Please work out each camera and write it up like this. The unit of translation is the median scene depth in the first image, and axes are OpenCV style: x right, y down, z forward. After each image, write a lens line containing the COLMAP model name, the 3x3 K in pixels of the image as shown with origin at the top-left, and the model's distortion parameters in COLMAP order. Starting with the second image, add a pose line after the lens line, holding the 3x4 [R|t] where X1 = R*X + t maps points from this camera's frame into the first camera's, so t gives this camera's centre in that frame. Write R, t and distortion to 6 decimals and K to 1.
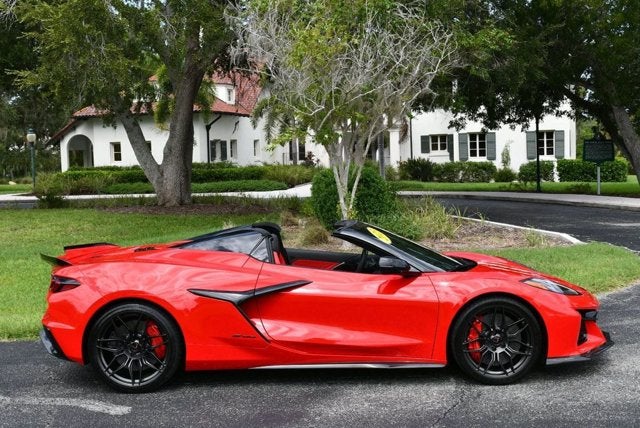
lens RADIAL K [[931.2, 0, 320.0], [0, 931.2, 213.4], [0, 0, 1]] dist [-0.041409, -0.032517]
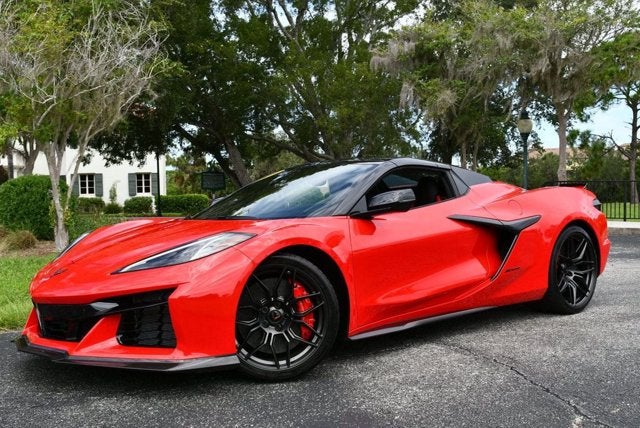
lens RADIAL K [[706.3, 0, 319.8], [0, 706.3, 216.3], [0, 0, 1]] dist [-0.063331, -0.024408]
pose [[0.860763, -0.007656, 0.508949, -0.050260], [0.030970, 0.998822, -0.037353, 0.016901], [-0.508063, 0.047914, 0.859986, 0.103789]]
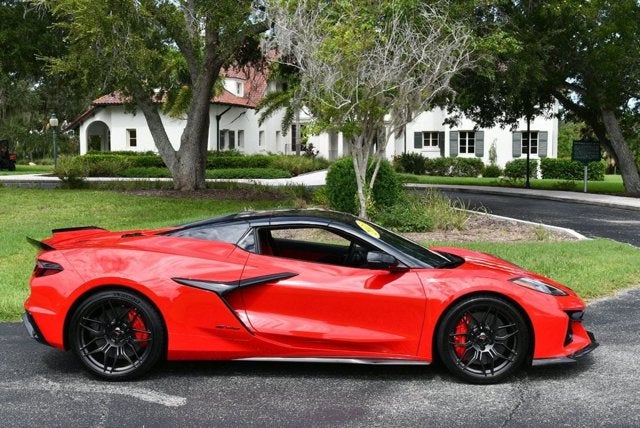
lens RADIAL K [[854.1, 0, 320.1], [0, 854.1, 211.2], [0, 0, 1]] dist [-0.053571, -0.013175]
pose [[0.999454, 0.031066, 0.011225, -0.014168], [-0.031202, 0.999438, 0.012216, -0.000636], [-0.010839, -0.012559, 0.999862, 0.018868]]
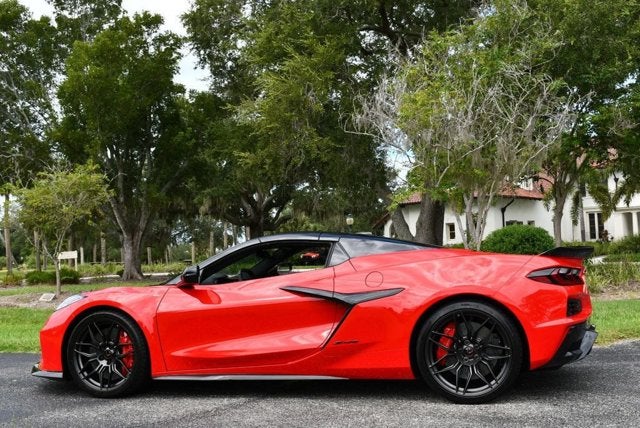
lens RADIAL K [[766.1, 0, 320.4], [0, 766.1, 215.4], [0, 0, 1]] dist [-0.064684, -0.013340]
pose [[0.903044, -0.030636, -0.428455, 0.109030], [-0.012637, 0.995127, -0.097791, 0.013374], [0.429363, 0.093724, 0.898256, 0.066253]]
